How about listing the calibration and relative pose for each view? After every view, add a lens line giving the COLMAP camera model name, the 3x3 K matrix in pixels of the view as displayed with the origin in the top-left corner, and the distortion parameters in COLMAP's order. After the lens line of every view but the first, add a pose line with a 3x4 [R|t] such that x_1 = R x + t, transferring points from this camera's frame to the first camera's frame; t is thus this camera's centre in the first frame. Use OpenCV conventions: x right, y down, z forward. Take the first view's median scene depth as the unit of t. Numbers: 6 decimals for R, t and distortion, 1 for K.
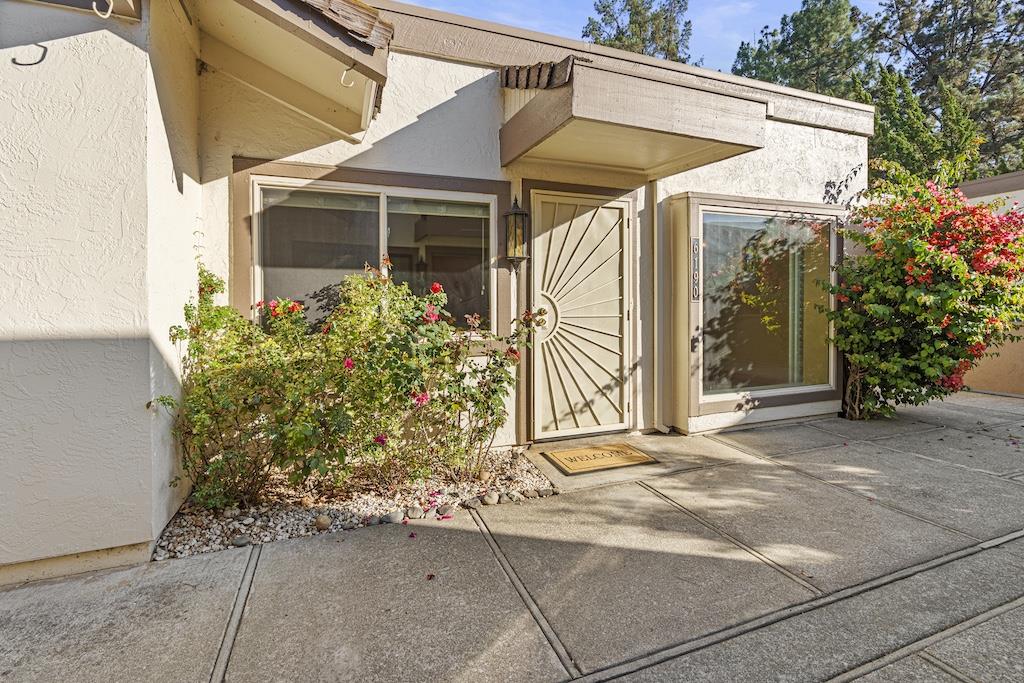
lens RADIAL K [[474.8, 0, 515.8], [0, 474.8, 303.0], [0, 0, 1]] dist [-0.003712, 0.000304]
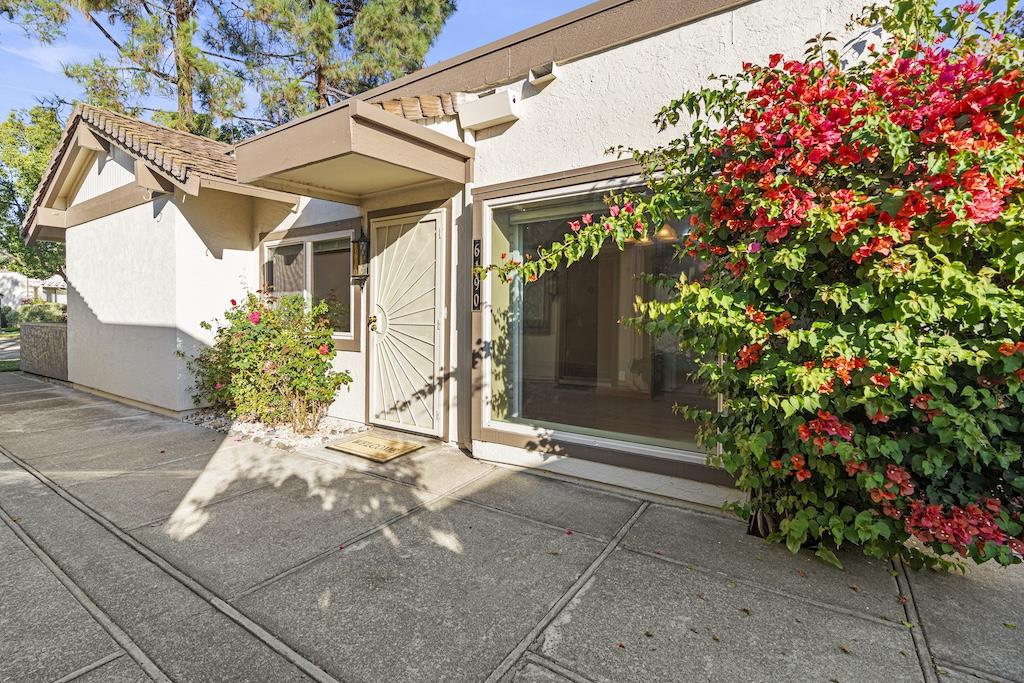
lens RADIAL K [[469.5, 0, 512.0], [0, 469.5, 317.2], [0, 0, 1]] dist [-0.014761, 0.005258]
pose [[0.579844, 0.014783, -0.814593, 1.224386], [-0.005406, 0.999883, 0.014297, -0.005929], [0.814710, -0.003886, 0.579856, 0.590989]]
